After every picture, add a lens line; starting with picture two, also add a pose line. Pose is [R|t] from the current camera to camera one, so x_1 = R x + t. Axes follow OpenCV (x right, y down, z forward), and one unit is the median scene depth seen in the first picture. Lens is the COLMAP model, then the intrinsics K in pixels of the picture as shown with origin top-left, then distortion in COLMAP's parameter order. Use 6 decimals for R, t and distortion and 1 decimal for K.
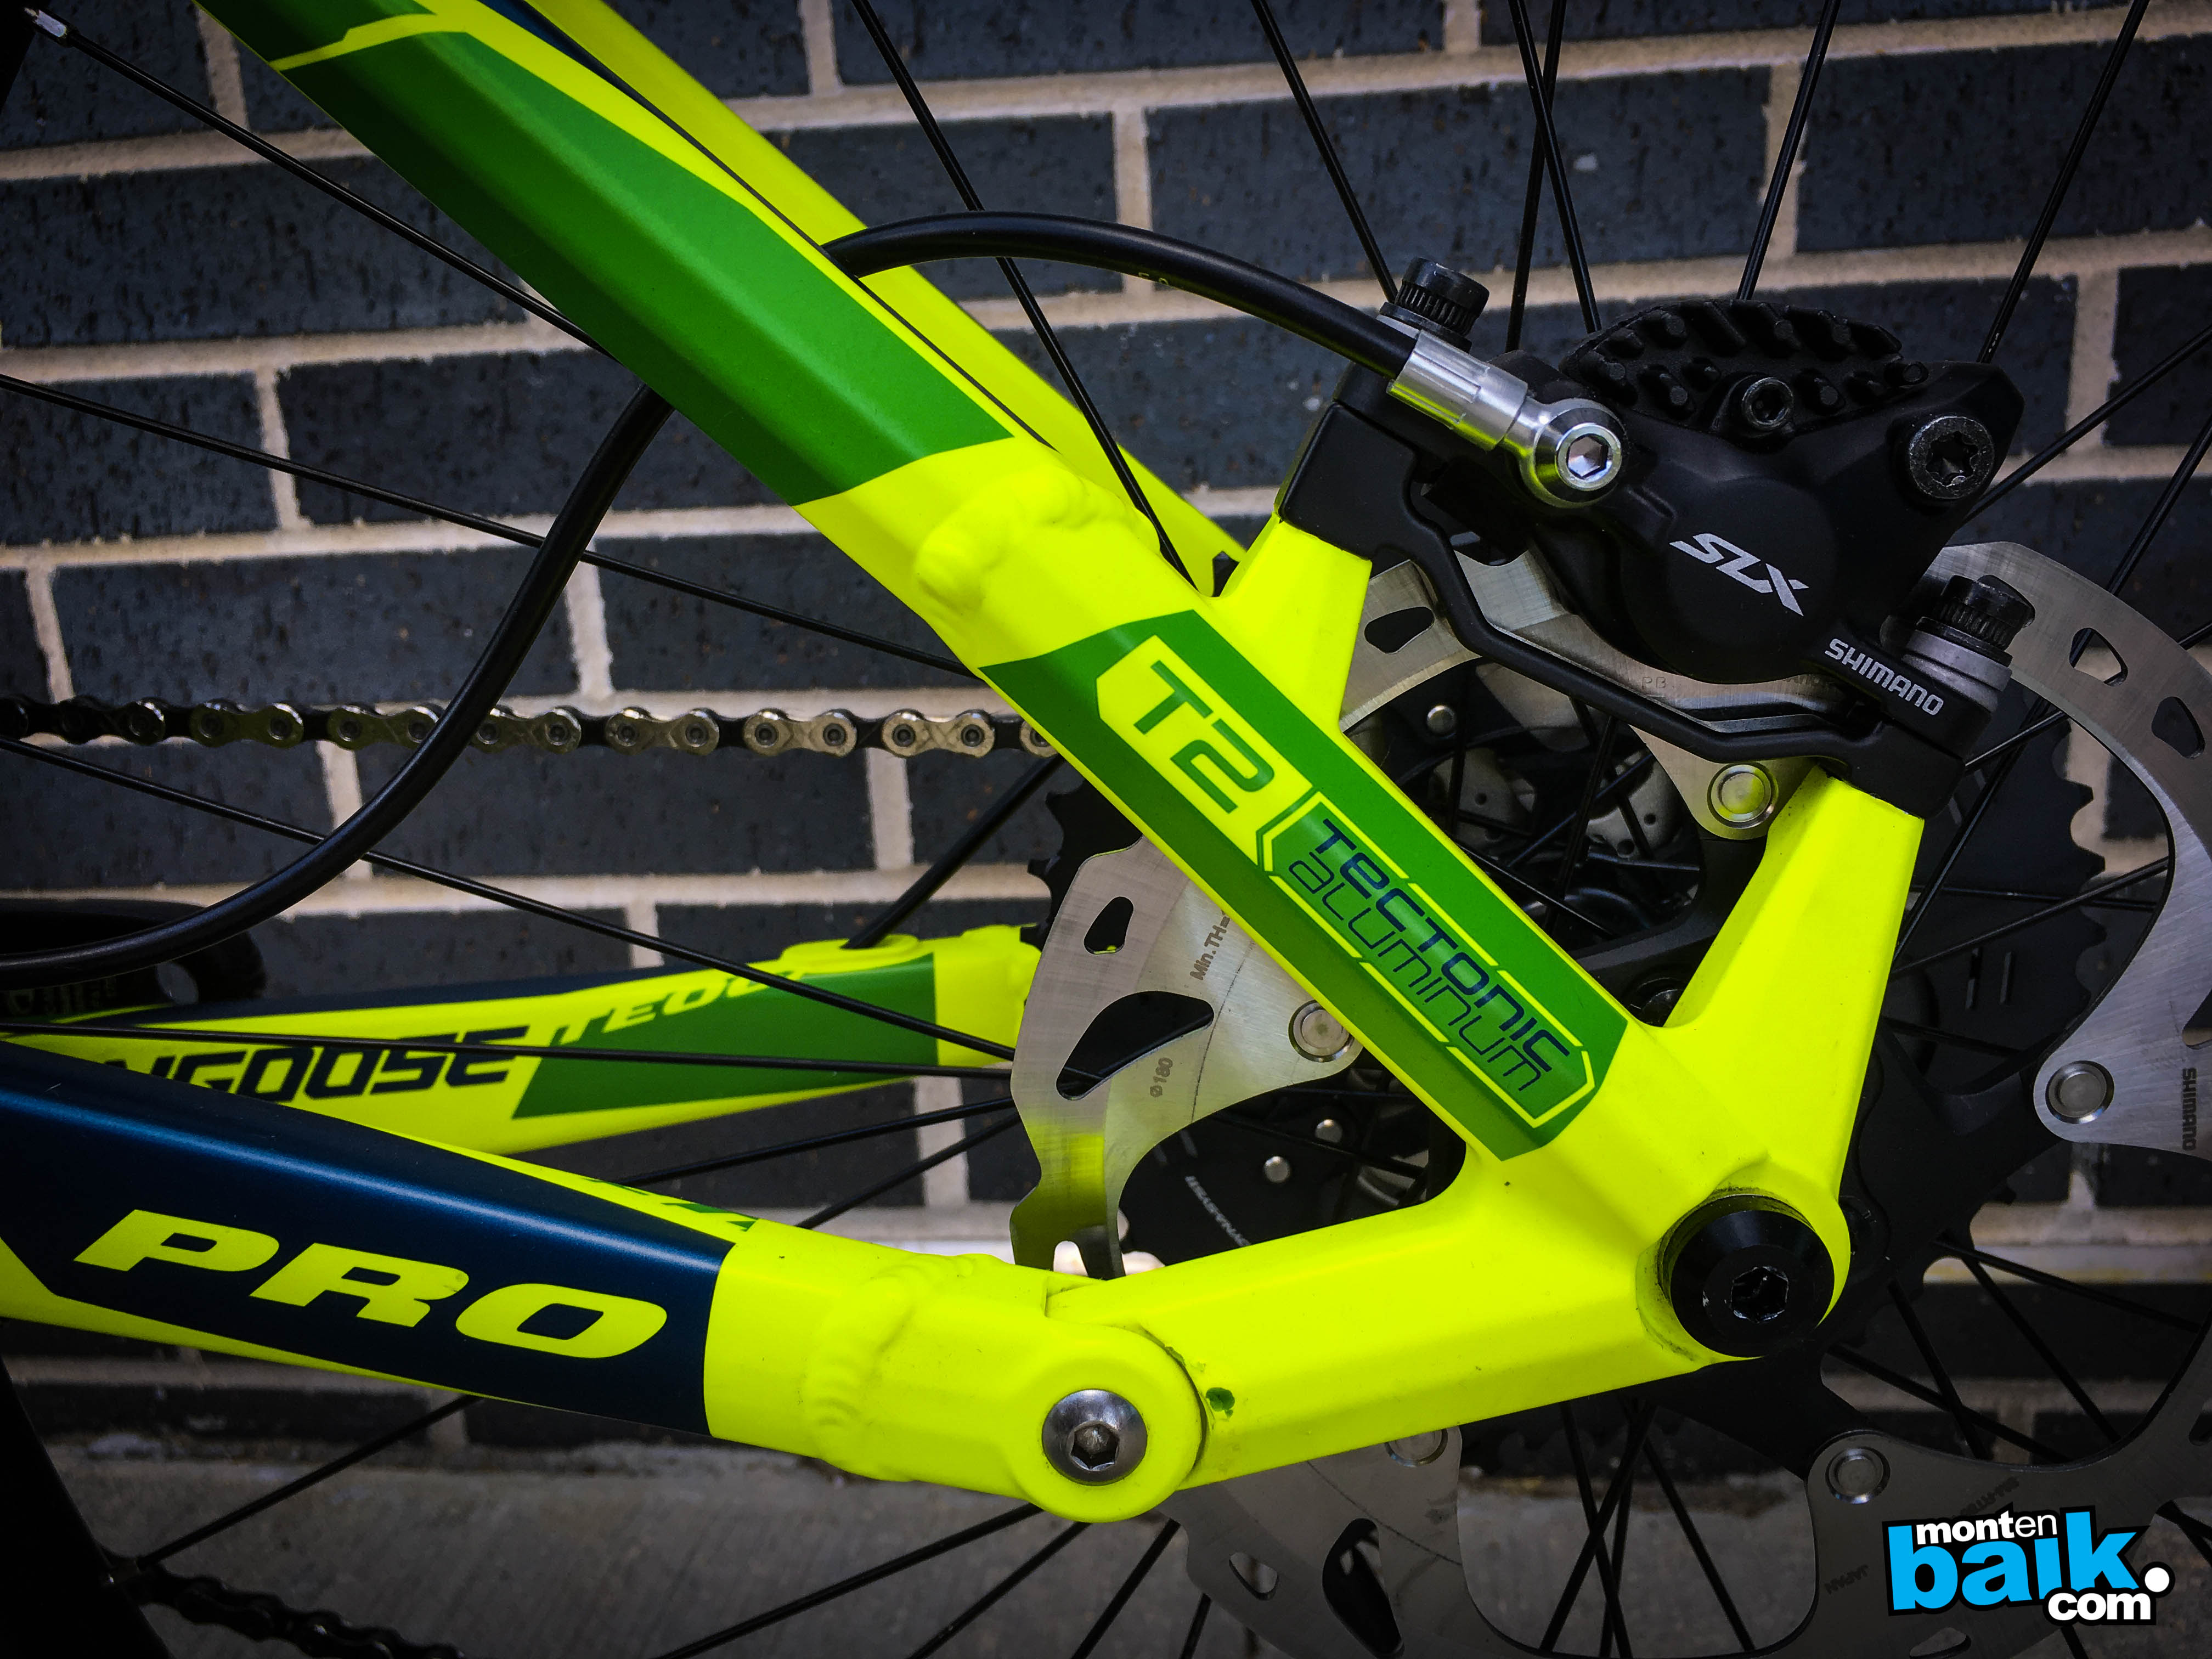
lens RADIAL K [[1907.8, 0, 1113.9], [0, 1907.8, 832.9], [0, 0, 1]] dist [0.073317, -0.112577]
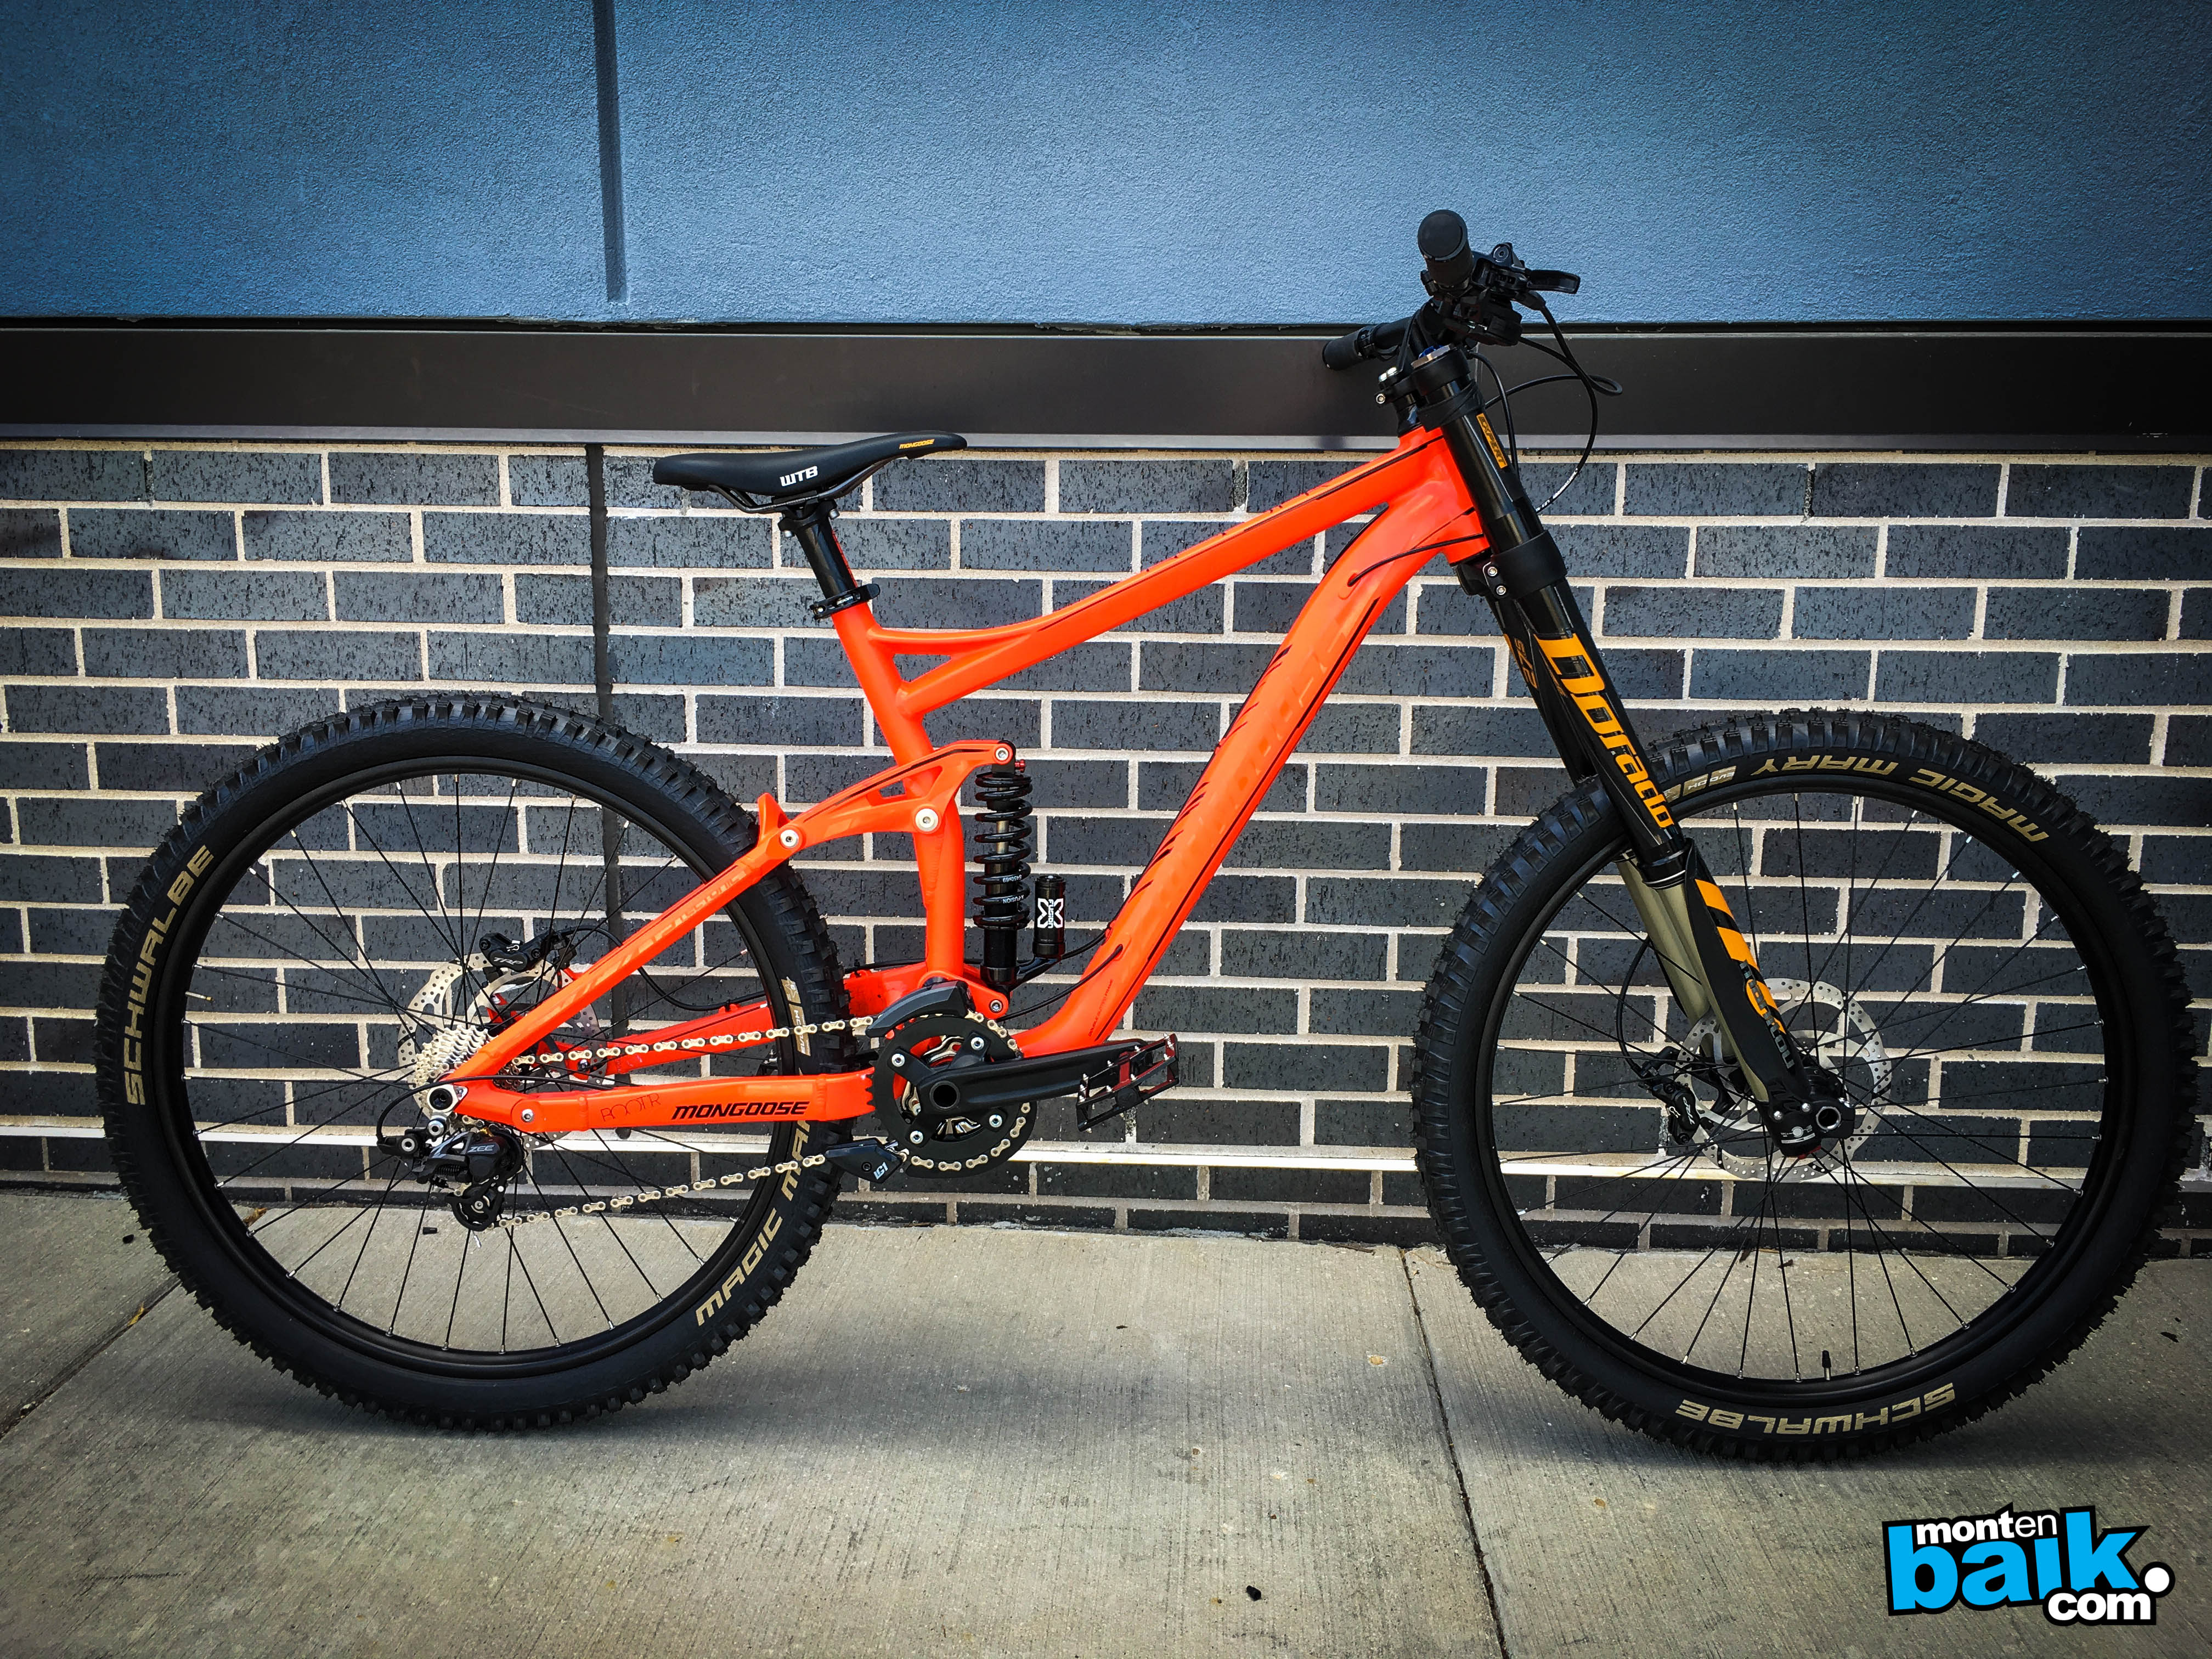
lens RADIAL K [[1907.8, 0, 1116.1], [0, 1907.8, 809.3], [0, 0, 1]] dist [0.073317, -0.112577]
pose [[0.995878, 0.053862, 0.072983, -0.720211], [-0.044977, 0.991954, -0.118338, 0.040763], [-0.078770, 0.114567, 0.990288, -2.323980]]
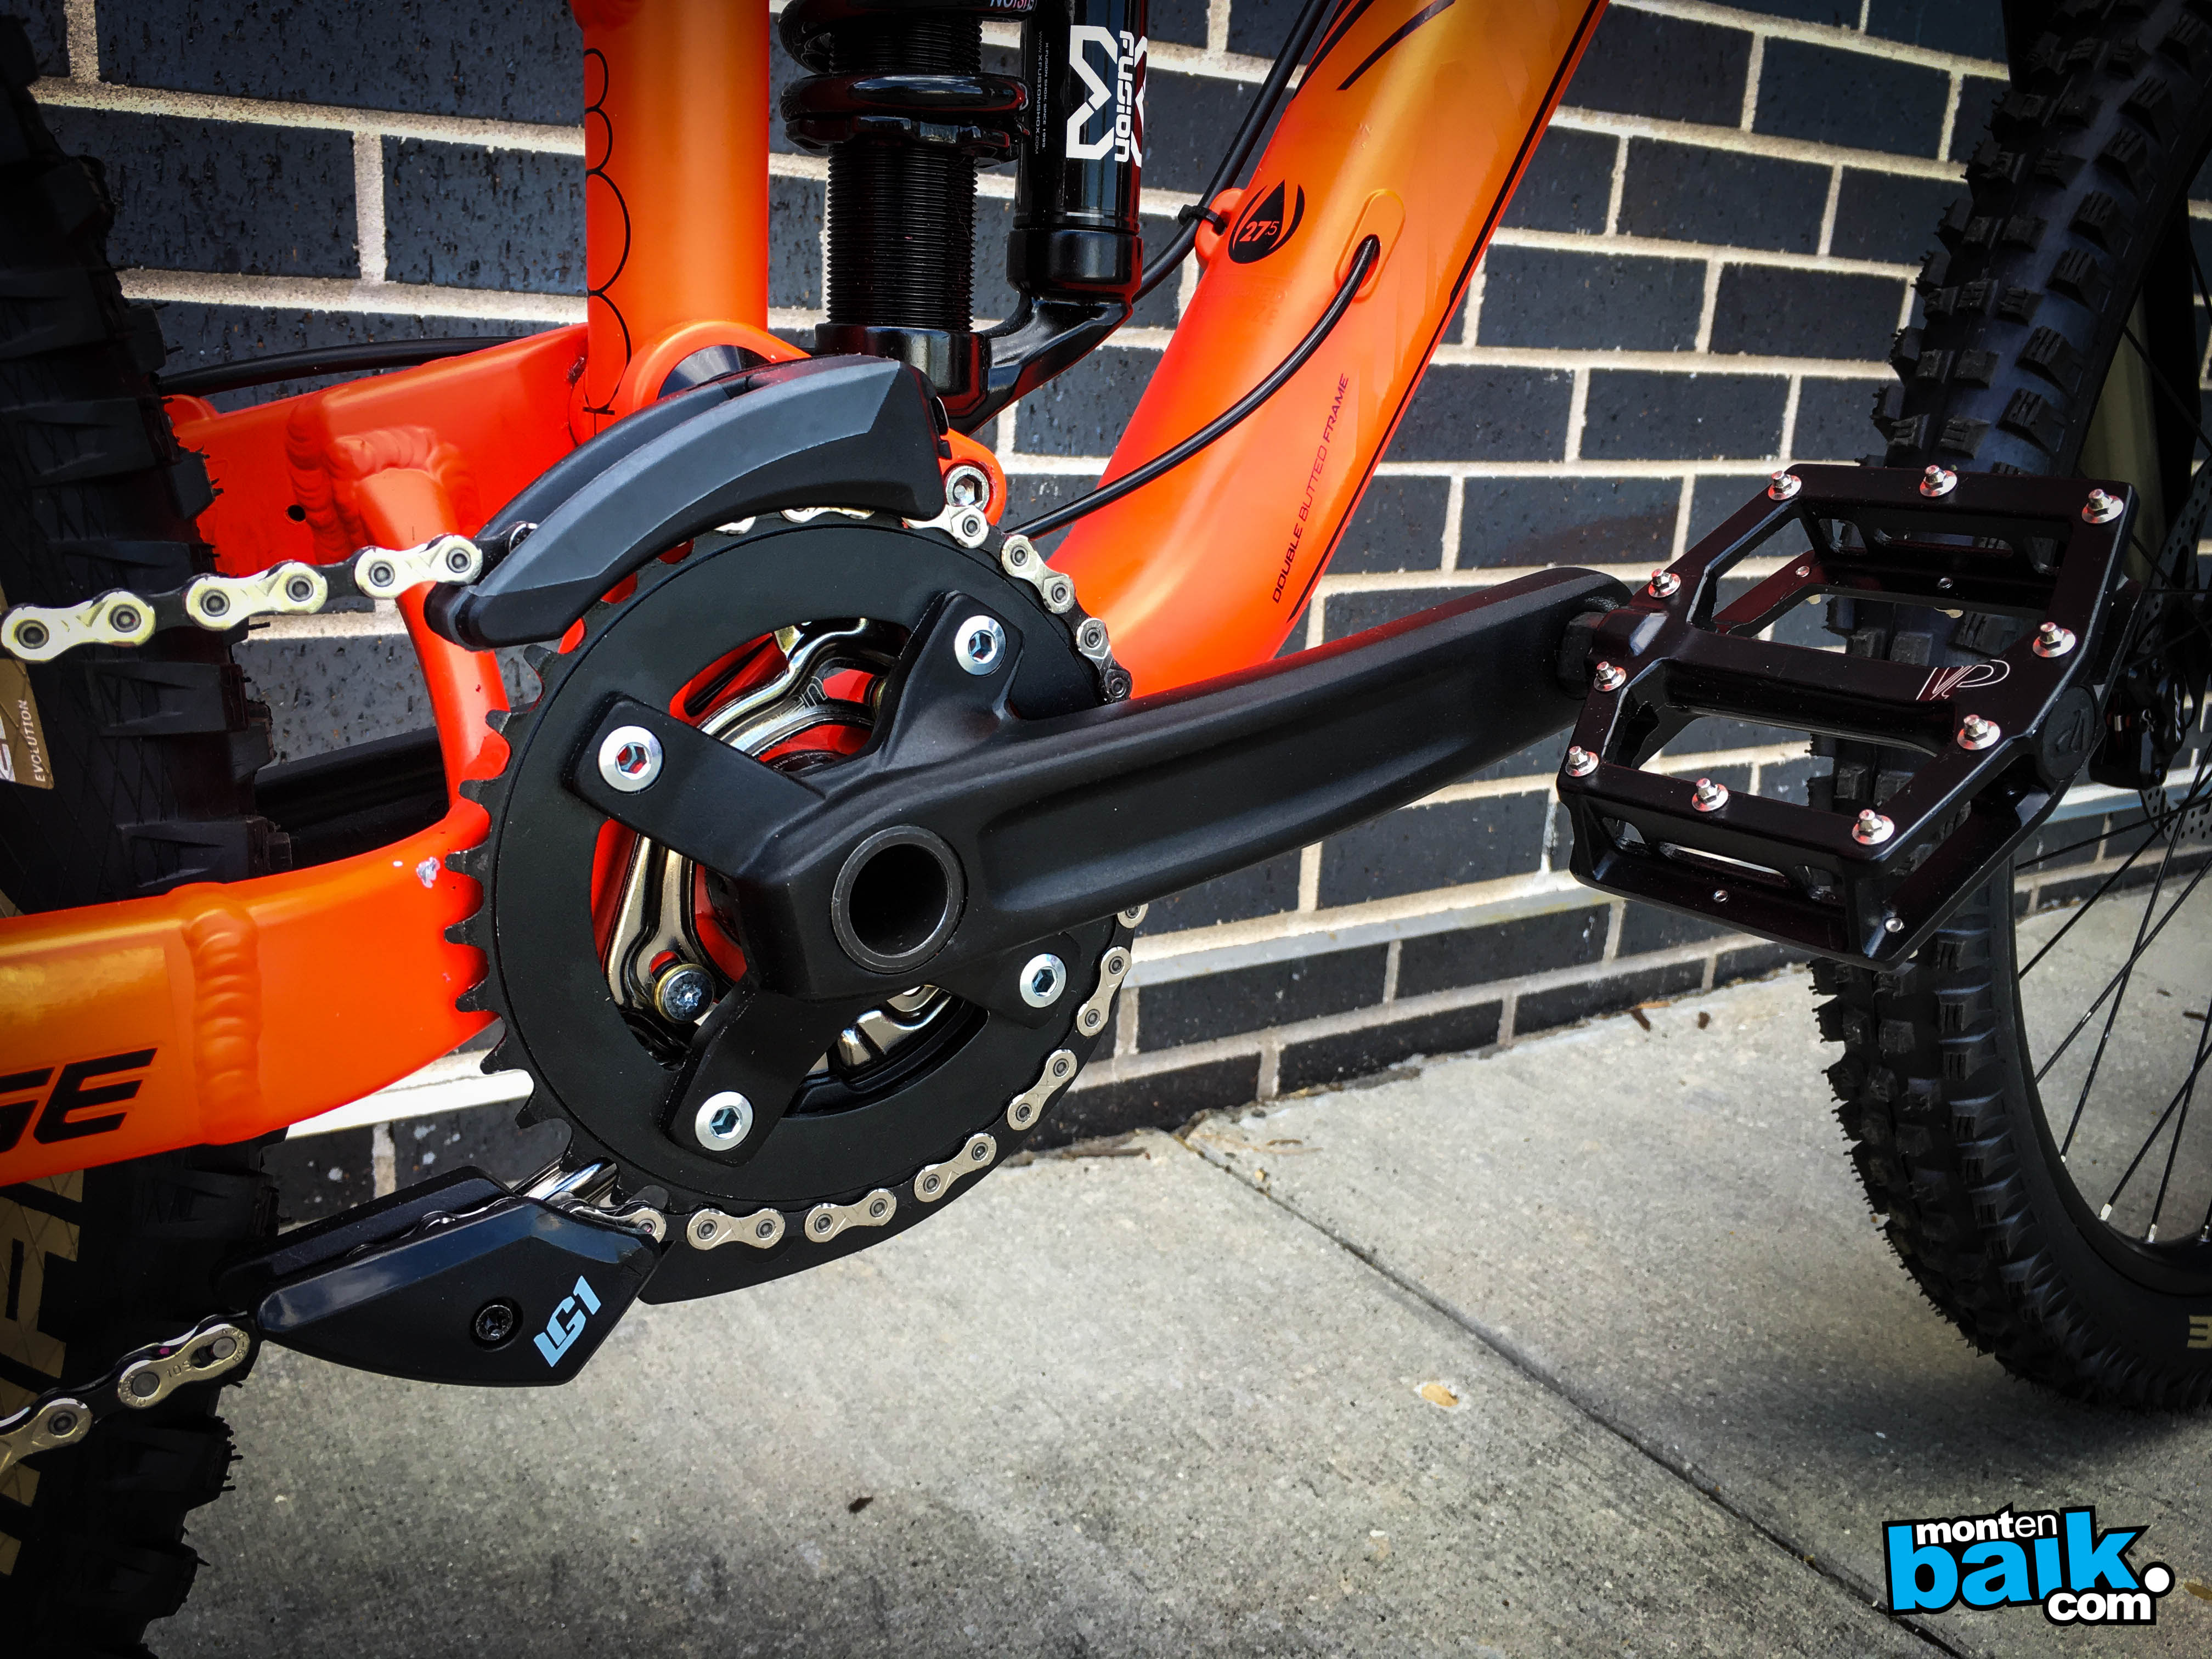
lens RADIAL K [[1907.8, 0, 1113.9], [0, 1907.8, 834.5], [0, 0, 1]] dist [0.073317, -0.112577]
pose [[0.758228, -0.073264, 0.647860, -1.042777], [0.092006, 0.995746, 0.004926, 0.115067], [-0.645465, 0.055872, 0.761743, -0.141906]]
